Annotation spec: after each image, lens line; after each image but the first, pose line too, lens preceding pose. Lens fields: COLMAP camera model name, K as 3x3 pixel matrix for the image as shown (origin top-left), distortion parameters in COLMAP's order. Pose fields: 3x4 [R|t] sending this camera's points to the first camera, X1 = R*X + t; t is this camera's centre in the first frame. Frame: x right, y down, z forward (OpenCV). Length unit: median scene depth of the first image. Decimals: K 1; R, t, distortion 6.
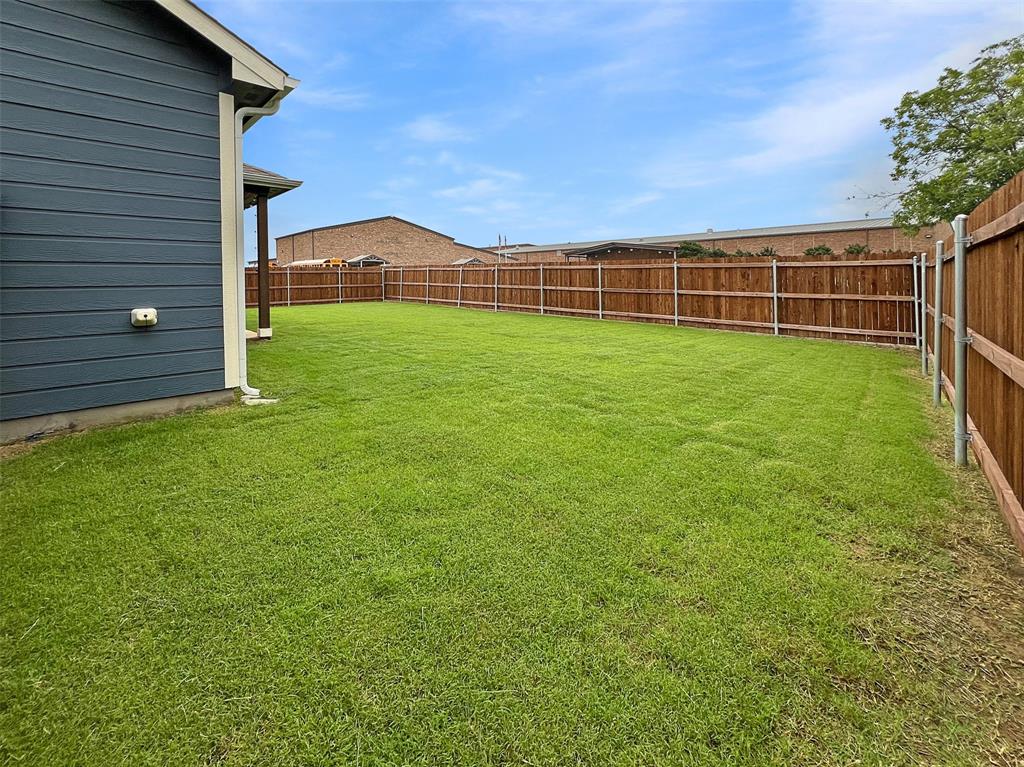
lens RADIAL K [[448.4, 0, 512.0], [0, 448.4, 383.5], [0, 0, 1]] dist [-0.000507, 0.000027]
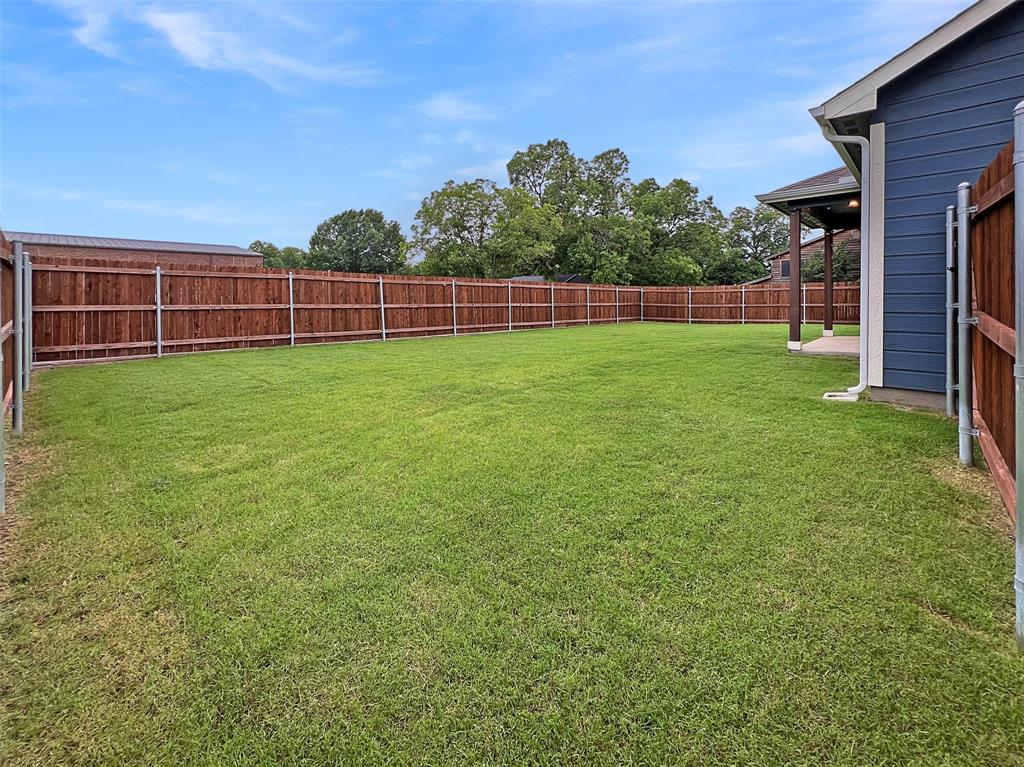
lens RADIAL K [[448.4, 0, 512.0], [0, 448.4, 383.5], [0, 0, 1]] dist [-0.000507, 0.000027]
pose [[-0.086603, -0.201465, 0.975660, -0.899912], [0.214591, 0.952578, 0.215746, -0.243871], [-0.972857, 0.228052, -0.039264, 0.998757]]
